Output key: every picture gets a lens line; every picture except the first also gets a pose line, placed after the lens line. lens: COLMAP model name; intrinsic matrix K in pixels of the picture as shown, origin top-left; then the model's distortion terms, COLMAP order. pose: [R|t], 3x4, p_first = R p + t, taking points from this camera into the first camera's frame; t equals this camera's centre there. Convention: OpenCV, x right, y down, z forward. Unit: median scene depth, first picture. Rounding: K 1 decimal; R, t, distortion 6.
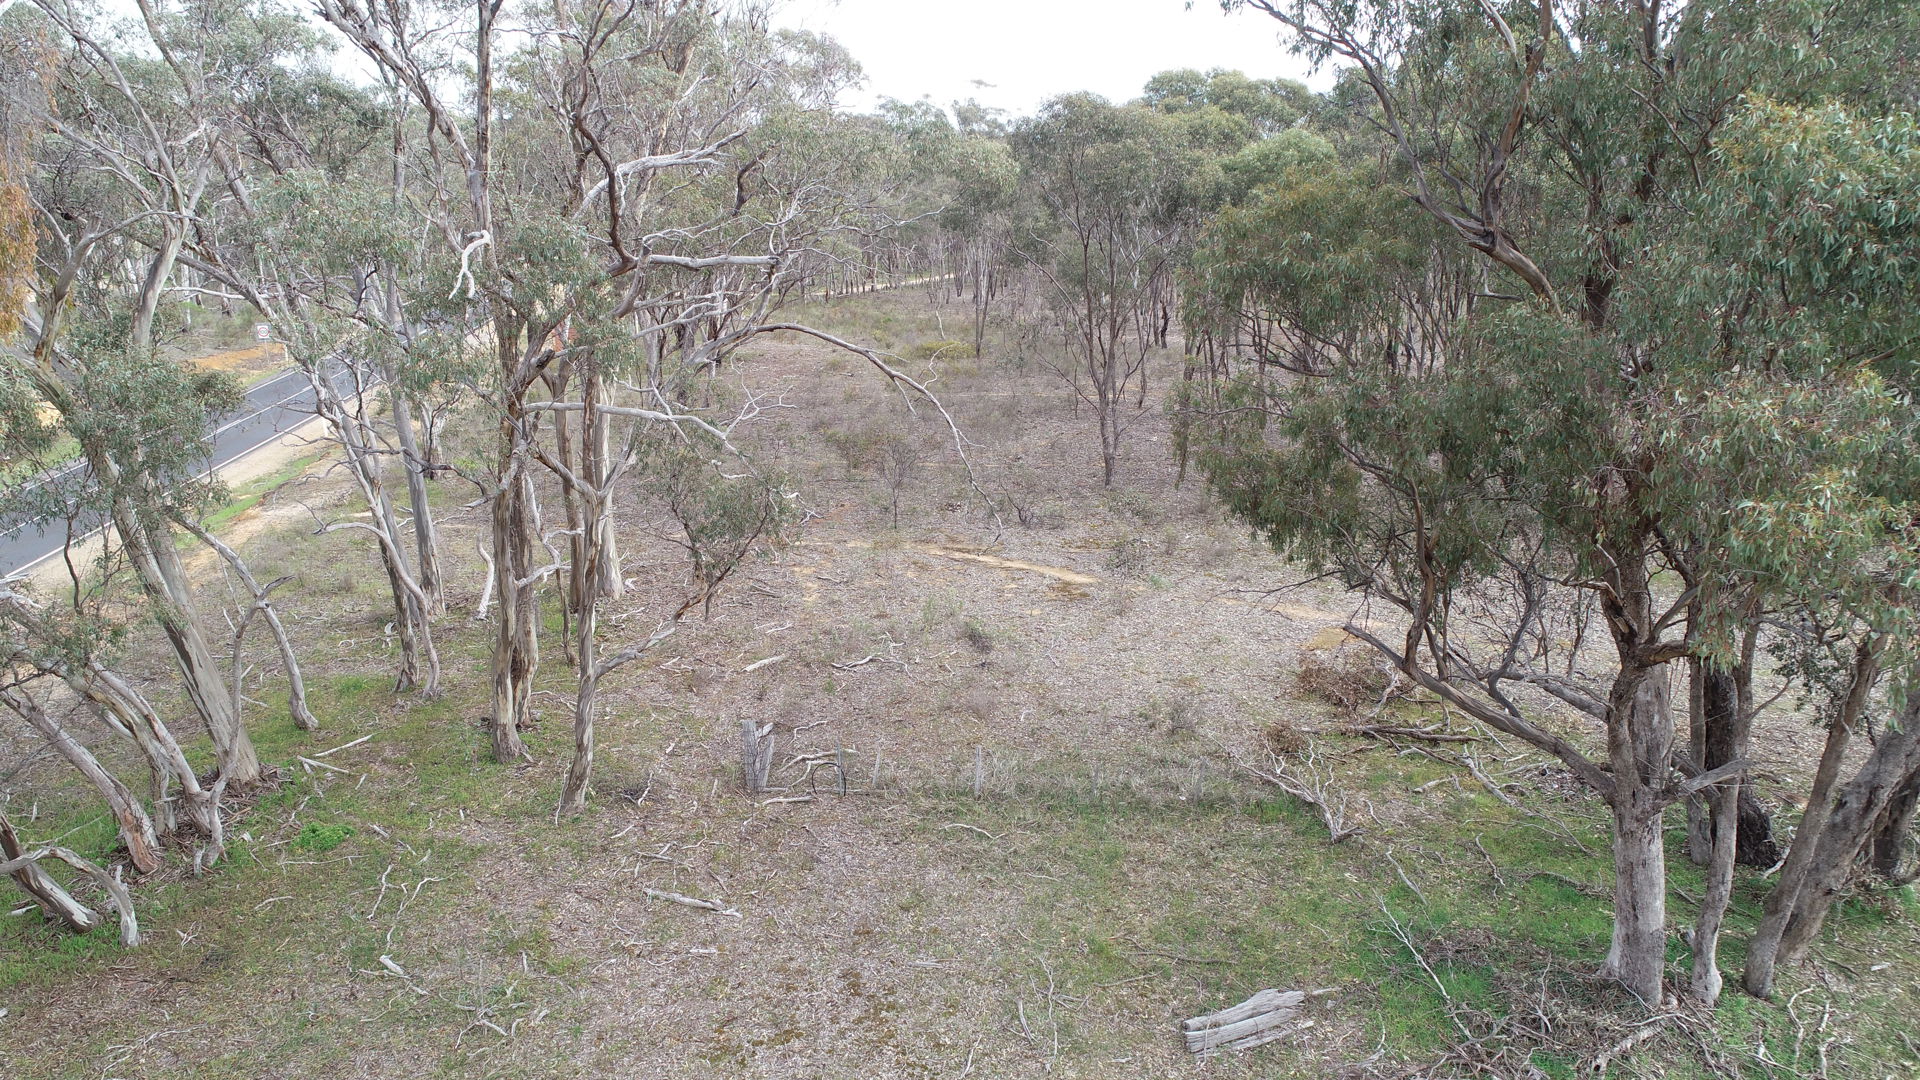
lens RADIAL K [[1321.6, 0, 959.2], [0, 1321.6, 540.8], [0, 0, 1]] dist [-0.004810, 0.002684]
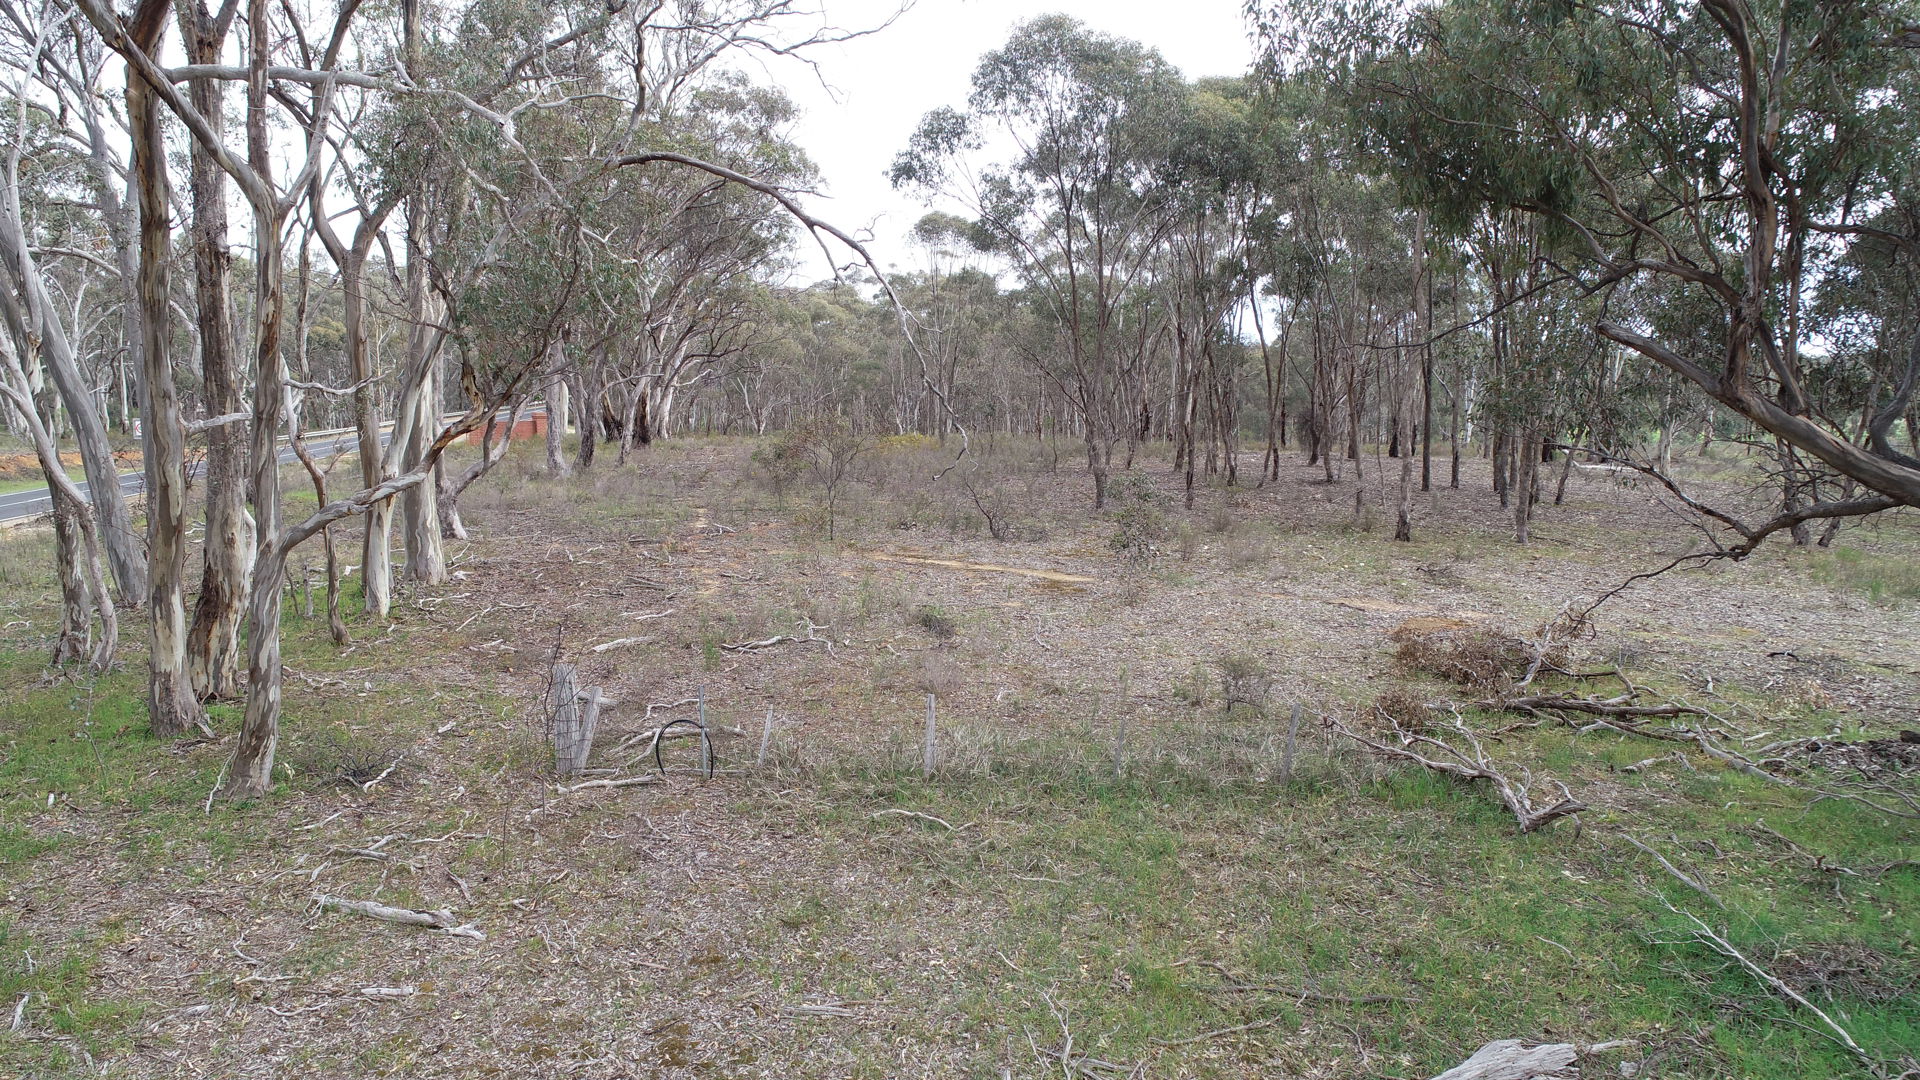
lens RADIAL K [[1321.6, 0, 961.2], [0, 1321.6, 538.9], [0, 0, 1]] dist [-0.004810, 0.002684]
pose [[0.999672, -0.001792, 0.025543, 0.014187], [0.005636, 0.988480, -0.151249, 0.185540], [-0.024977, 0.151343, 0.988166, 0.395534]]
